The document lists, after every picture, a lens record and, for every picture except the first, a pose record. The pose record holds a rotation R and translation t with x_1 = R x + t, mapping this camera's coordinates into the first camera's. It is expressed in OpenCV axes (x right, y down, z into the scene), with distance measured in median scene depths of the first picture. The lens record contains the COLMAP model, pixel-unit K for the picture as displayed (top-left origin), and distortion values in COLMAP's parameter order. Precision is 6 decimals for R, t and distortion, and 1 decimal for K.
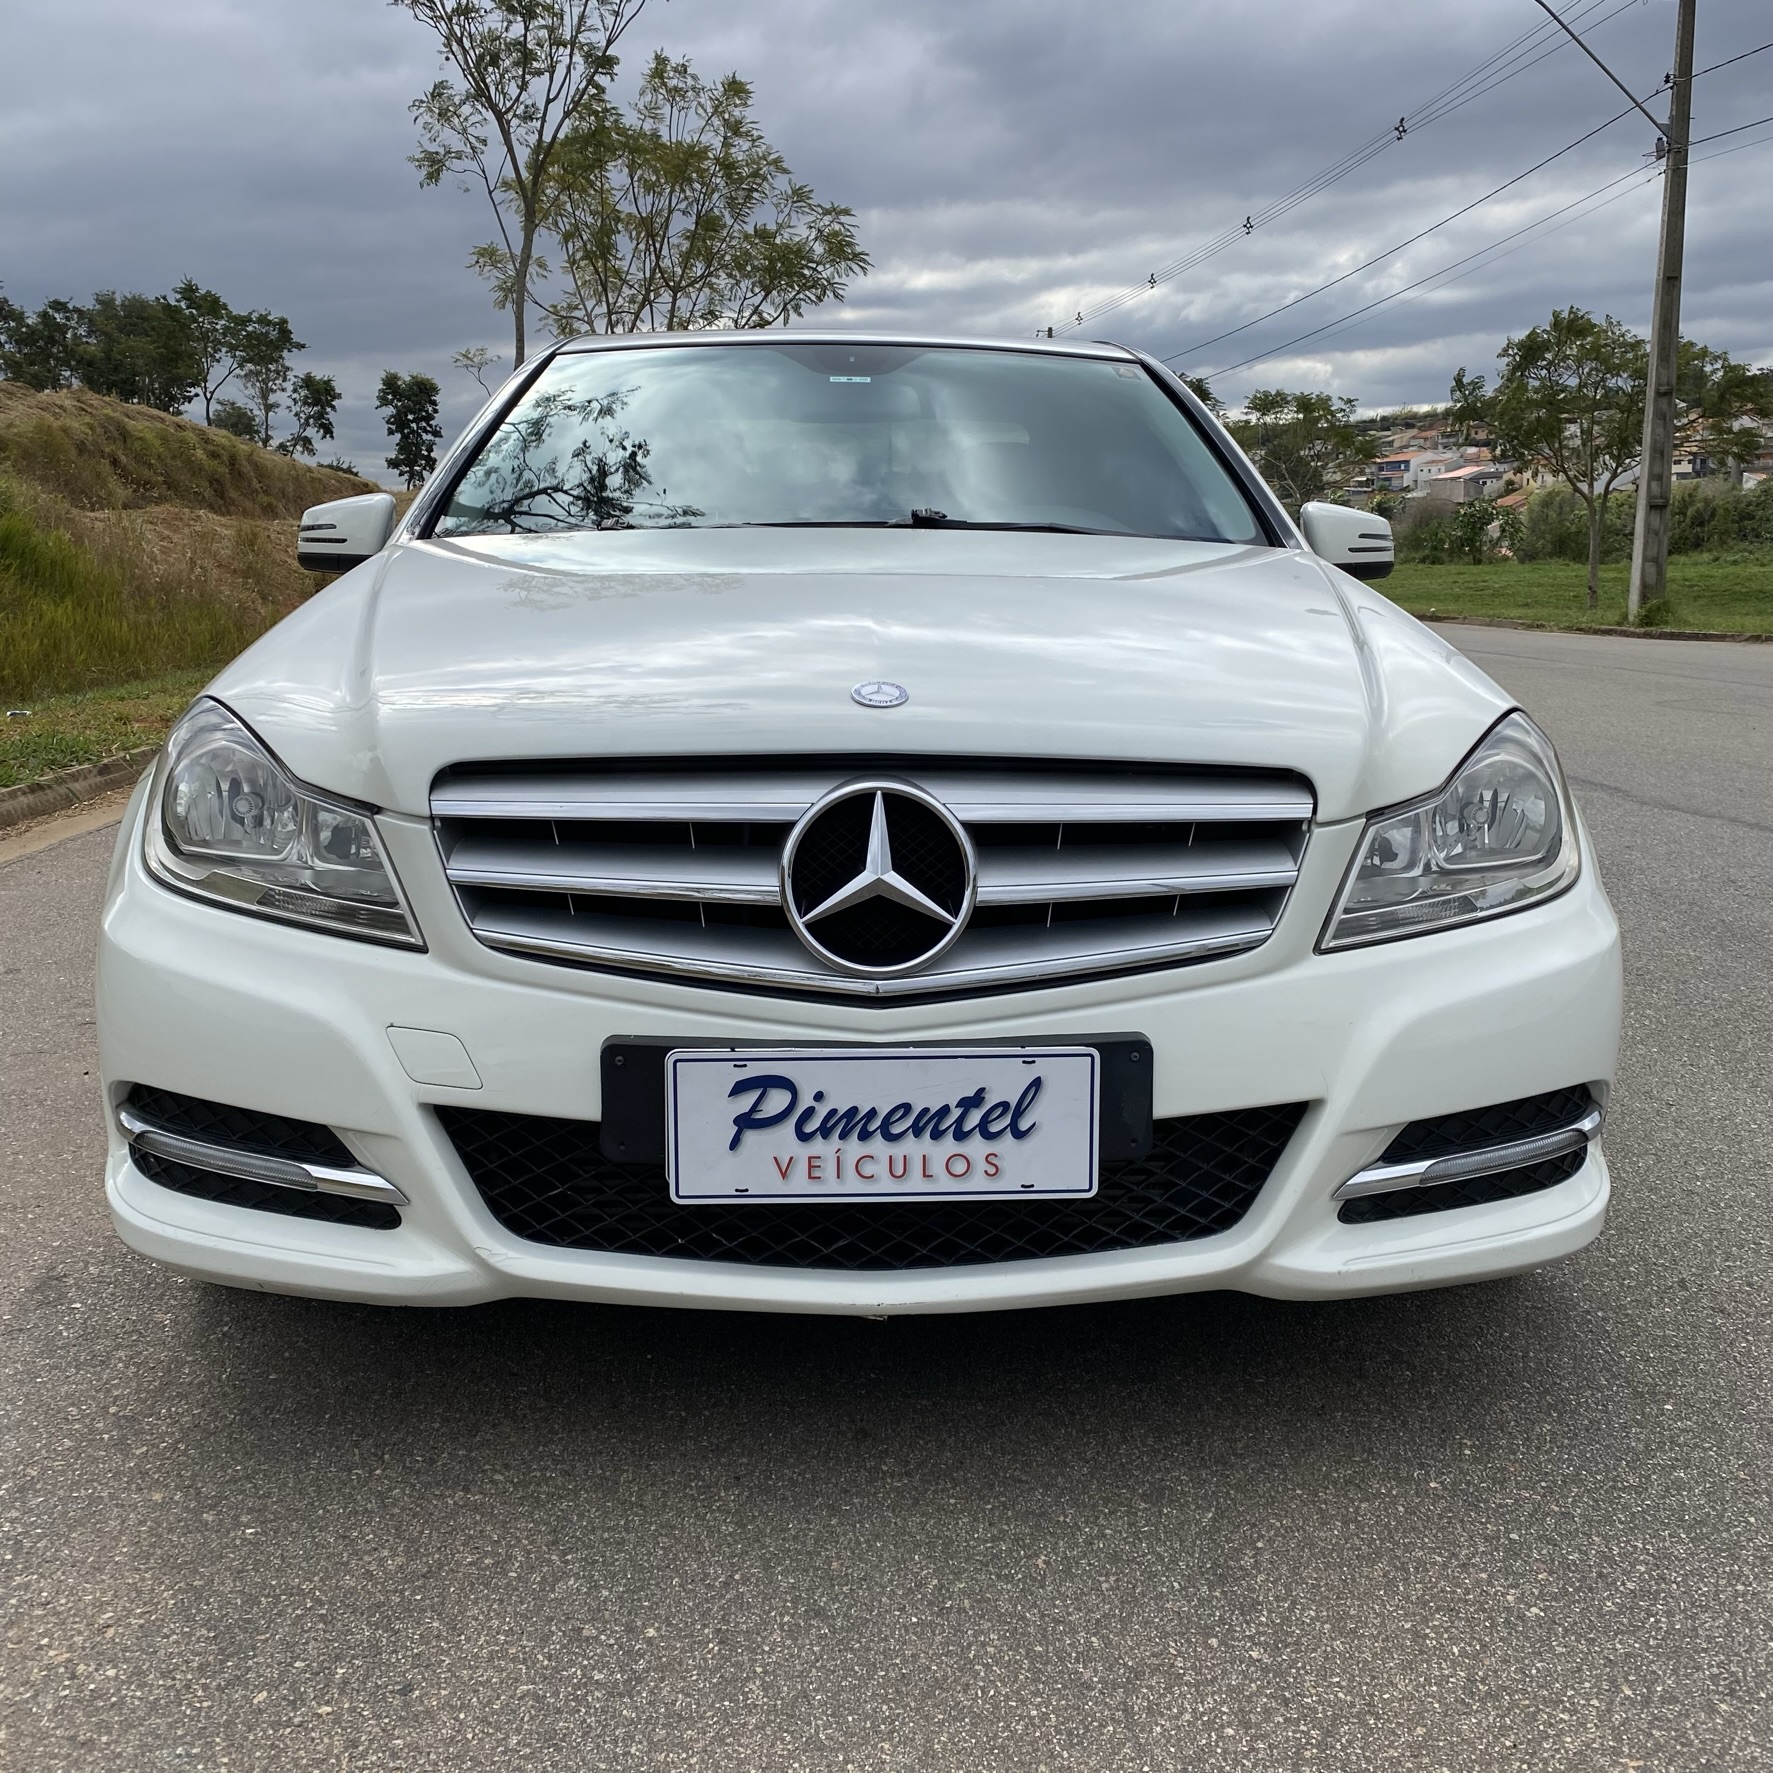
lens RADIAL K [[1869.2, 0, 886.5], [0, 1869.2, 886.5], [0, 0, 1]] dist [0.016176, -0.005292]
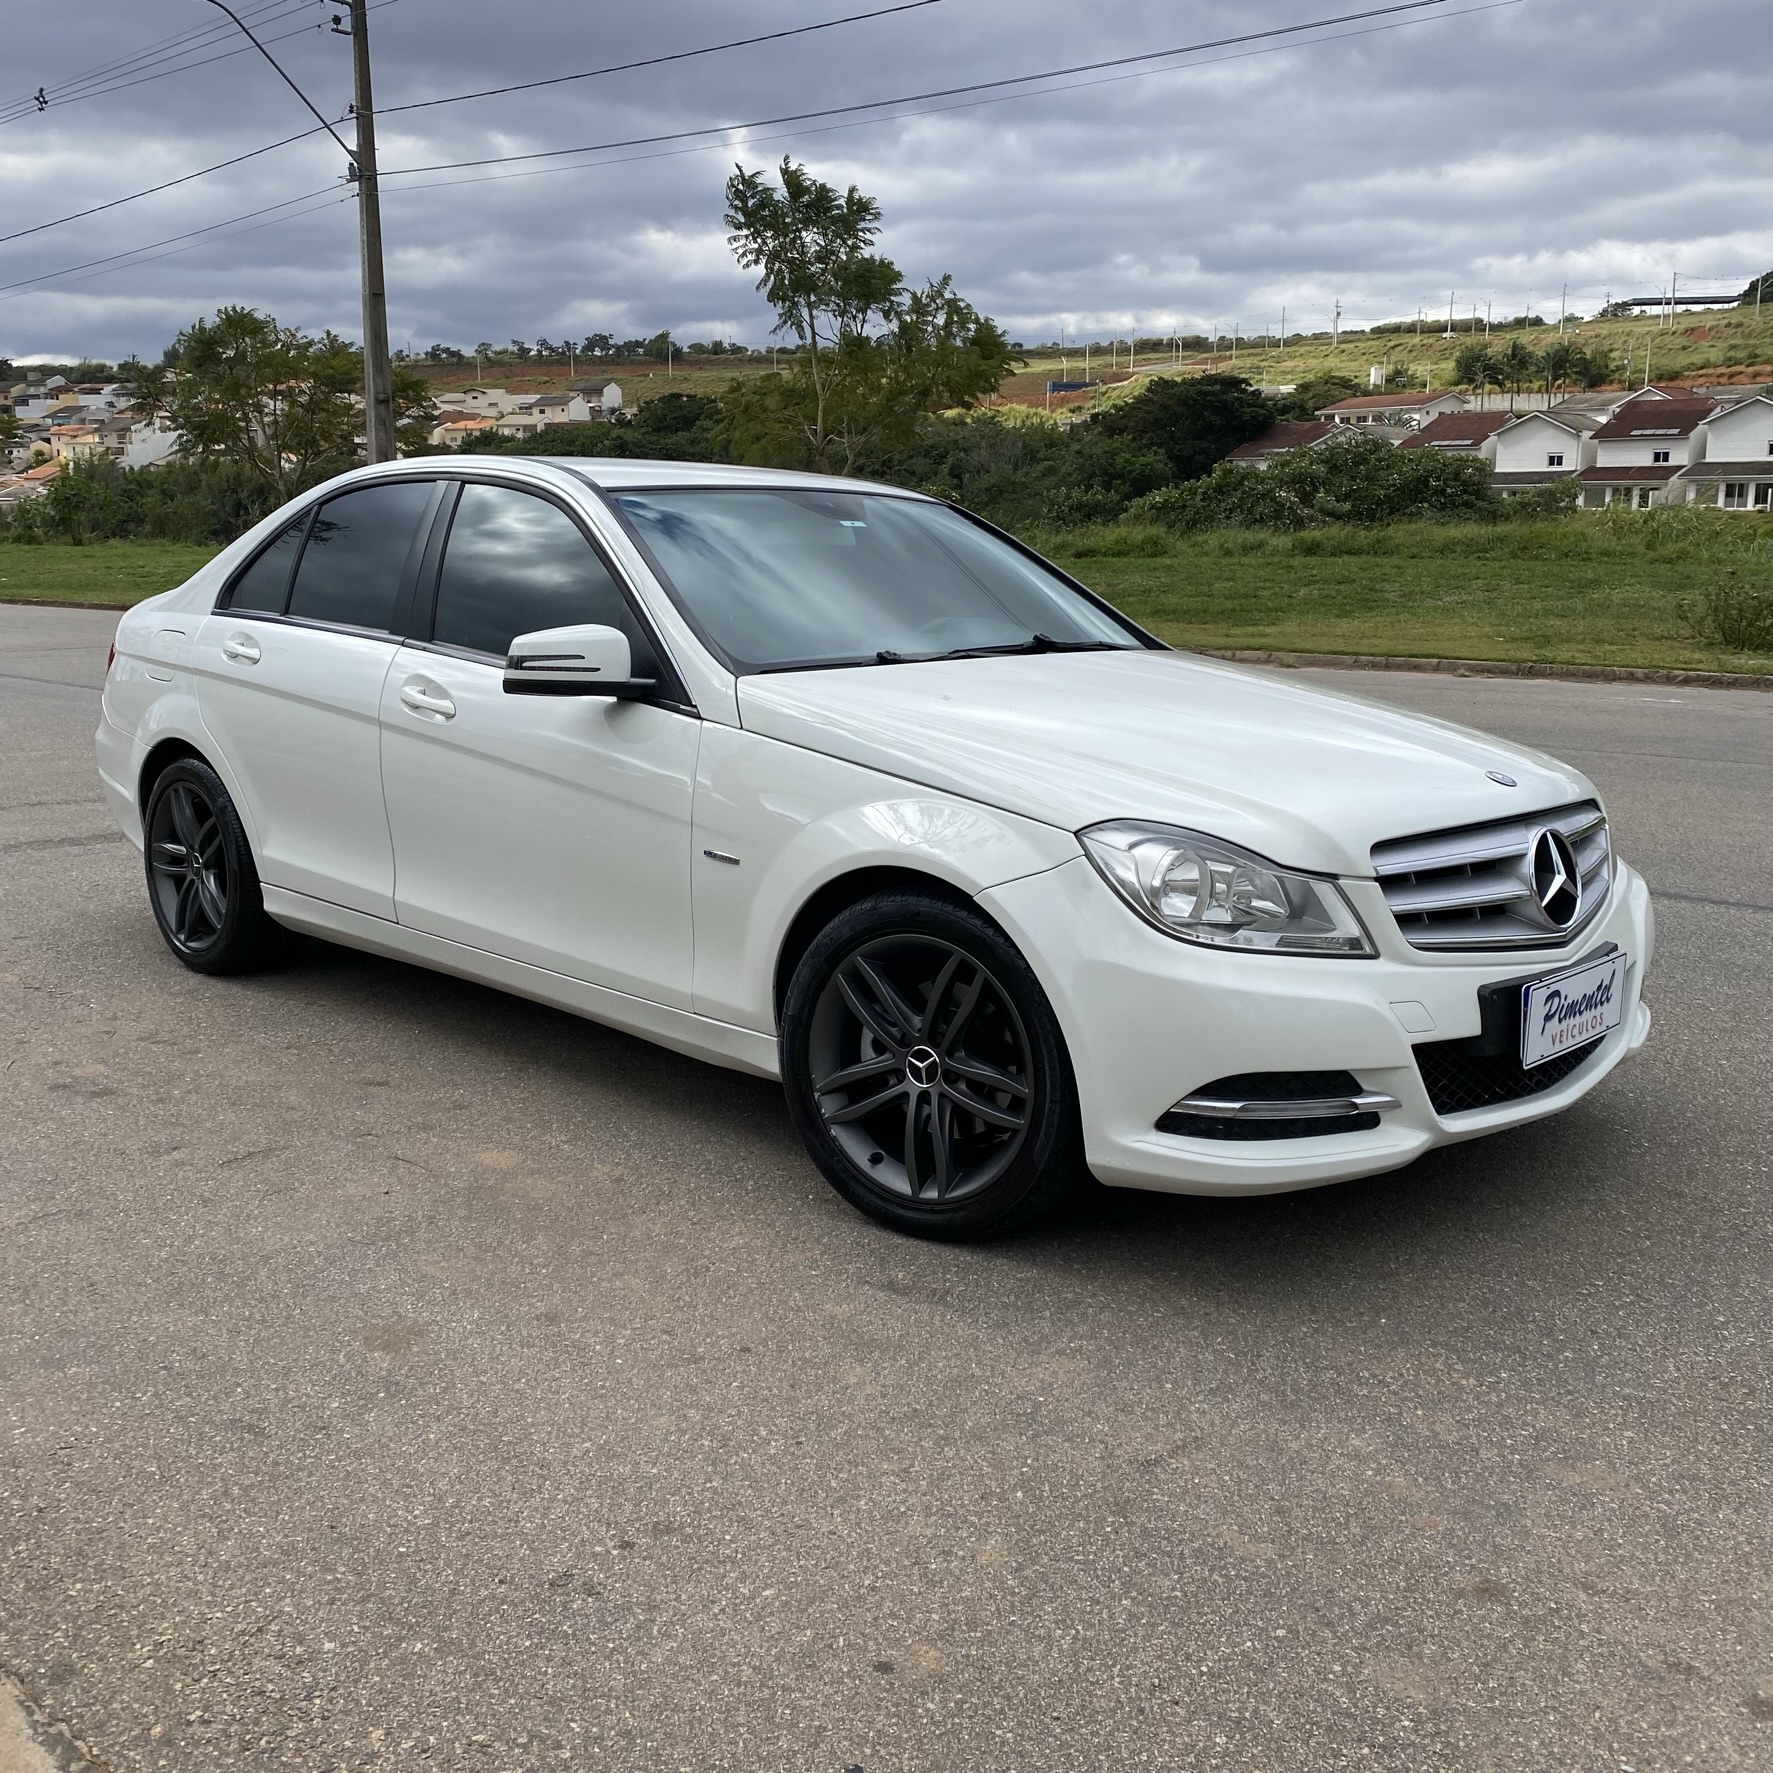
lens RADIAL K [[2001.3, 0, 745.3], [0, 2001.3, 889.3], [0, 0, 1]] dist [0.007194, 0.016456]
pose [[0.736110, -0.124273, 0.665356, -1.847260], [0.115428, 0.991649, 0.057515, -0.193357], [-0.666947, 0.034463, 0.744307, 0.048618]]
